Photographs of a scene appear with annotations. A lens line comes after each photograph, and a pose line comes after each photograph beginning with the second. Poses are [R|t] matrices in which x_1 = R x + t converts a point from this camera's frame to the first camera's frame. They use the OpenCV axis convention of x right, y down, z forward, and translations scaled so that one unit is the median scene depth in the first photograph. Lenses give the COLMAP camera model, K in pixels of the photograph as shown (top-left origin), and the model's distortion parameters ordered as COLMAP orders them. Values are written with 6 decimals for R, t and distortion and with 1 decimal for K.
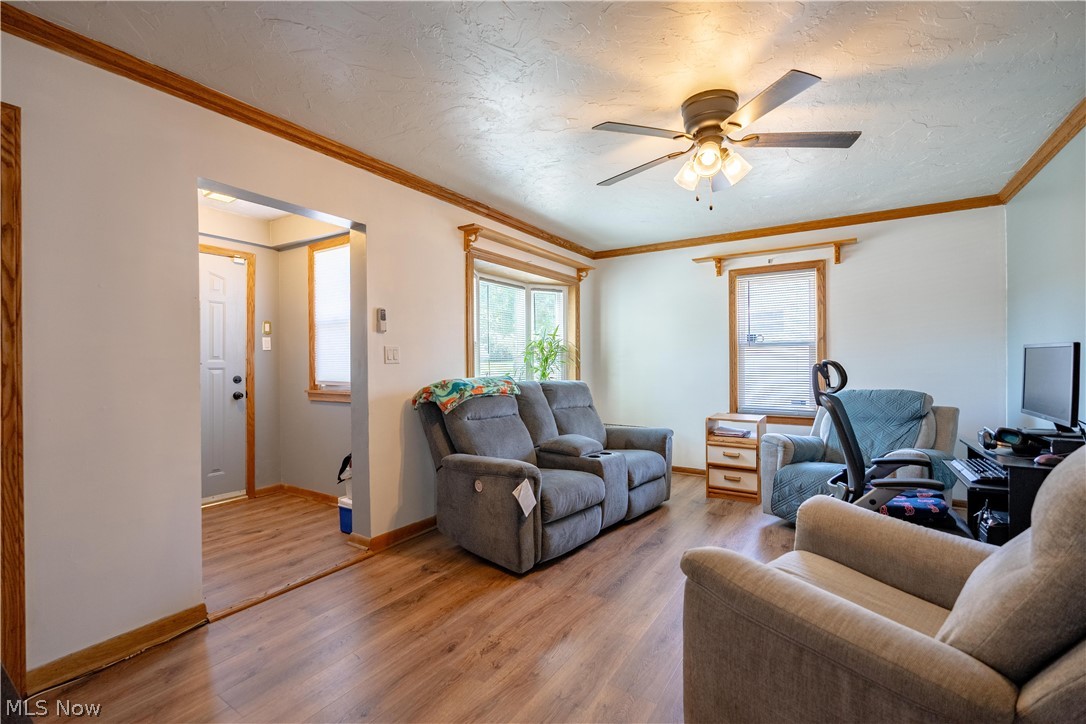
lens RADIAL K [[479.6, 0, 541.0], [0, 479.6, 360.5], [0, 0, 1]] dist [0.001457, -0.000078]
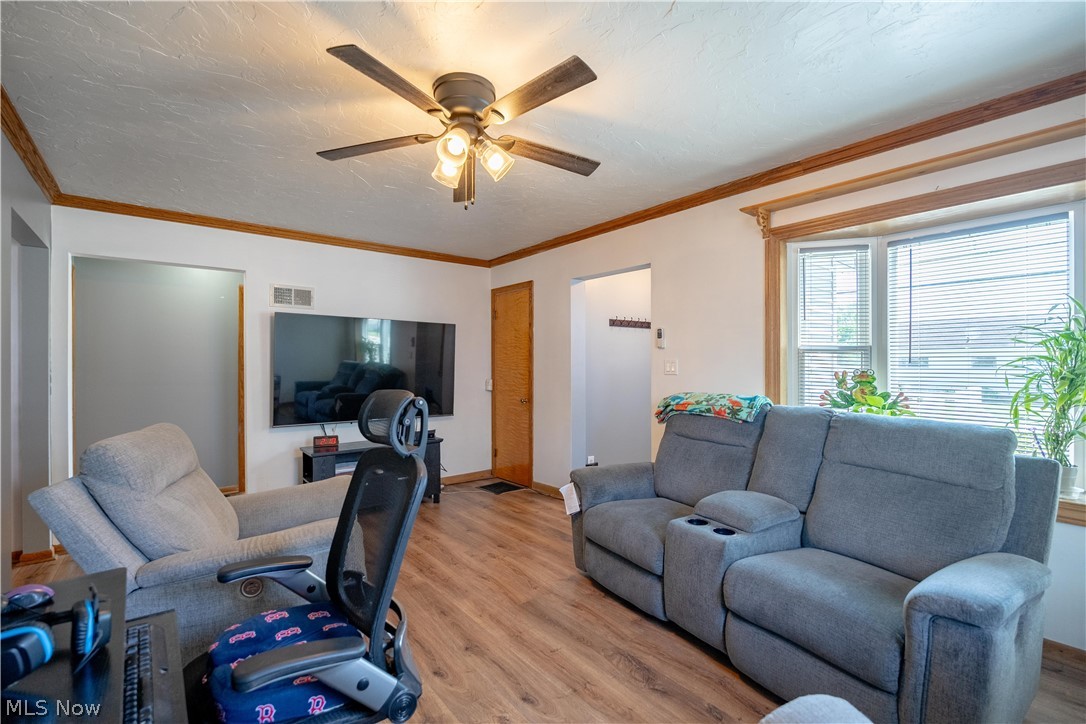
lens RADIAL K [[479.6, 0, 542.3], [0, 479.6, 364.1], [0, 0, 1]] dist [0.001457, -0.000078]
pose [[-0.315509, 0.007538, -0.948893, 0.926027], [0.008304, 0.999952, 0.005183, -0.029876], [0.948886, -0.006245, -0.315556, 1.144026]]
